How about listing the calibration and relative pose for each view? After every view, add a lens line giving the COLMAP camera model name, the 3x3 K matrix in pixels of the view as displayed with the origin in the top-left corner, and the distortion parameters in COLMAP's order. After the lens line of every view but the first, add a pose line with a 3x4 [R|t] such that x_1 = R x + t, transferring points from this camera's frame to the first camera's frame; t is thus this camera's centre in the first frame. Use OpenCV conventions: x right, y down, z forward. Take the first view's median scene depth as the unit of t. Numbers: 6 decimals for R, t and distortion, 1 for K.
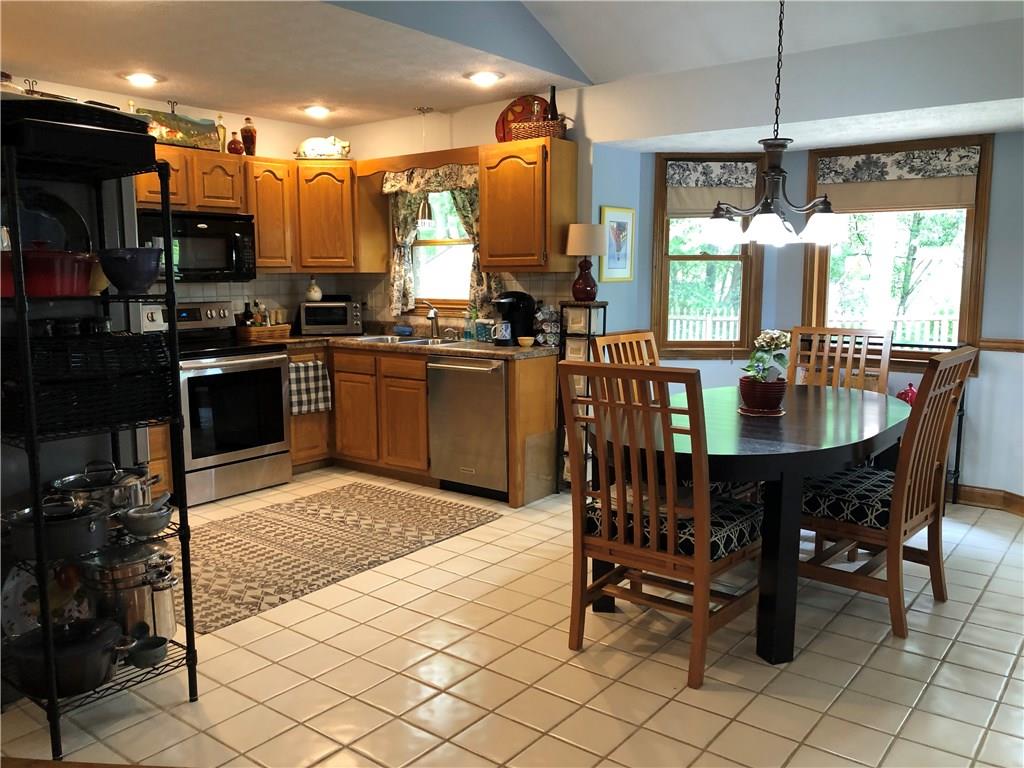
lens RADIAL K [[833.6, 0, 512.0], [0, 833.6, 384.0], [0, 0, 1]] dist [0.055828, -0.136822]
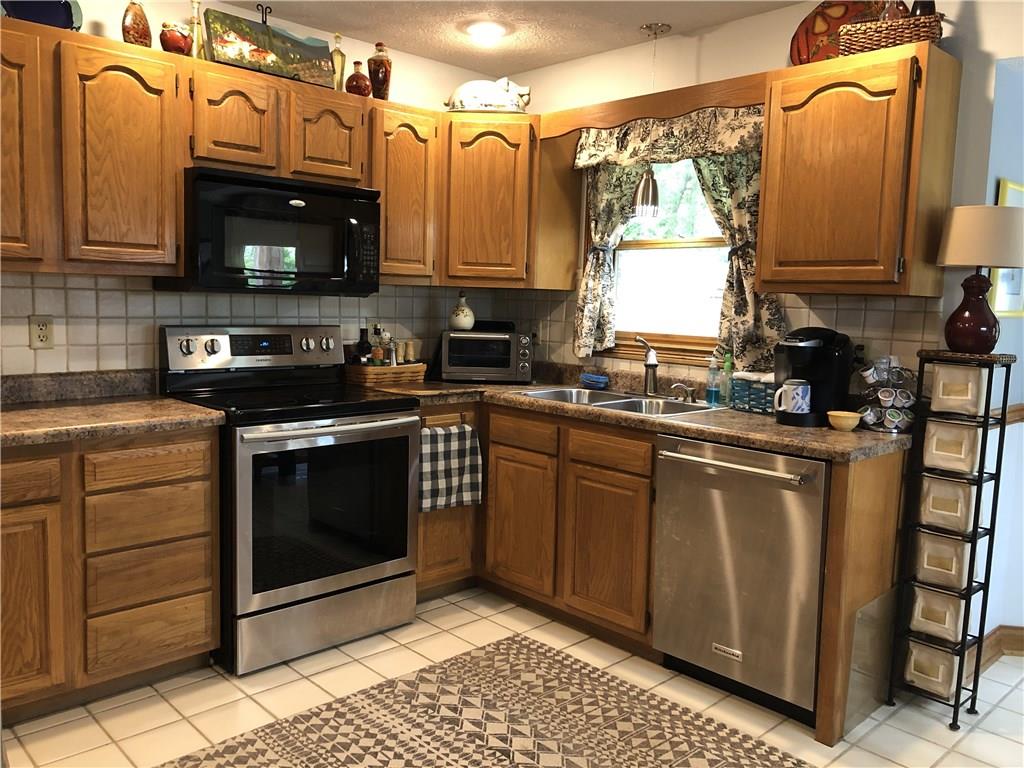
lens RADIAL K [[833.6, 0, 512.0], [0, 833.6, 384.0], [0, 0, 1]] dist [0.055828, -0.136822]
pose [[0.988673, 0.048067, -0.142179, -0.110550], [-0.052244, 0.998301, -0.025786, -0.044729], [0.140698, 0.032922, 0.989505, 0.384949]]
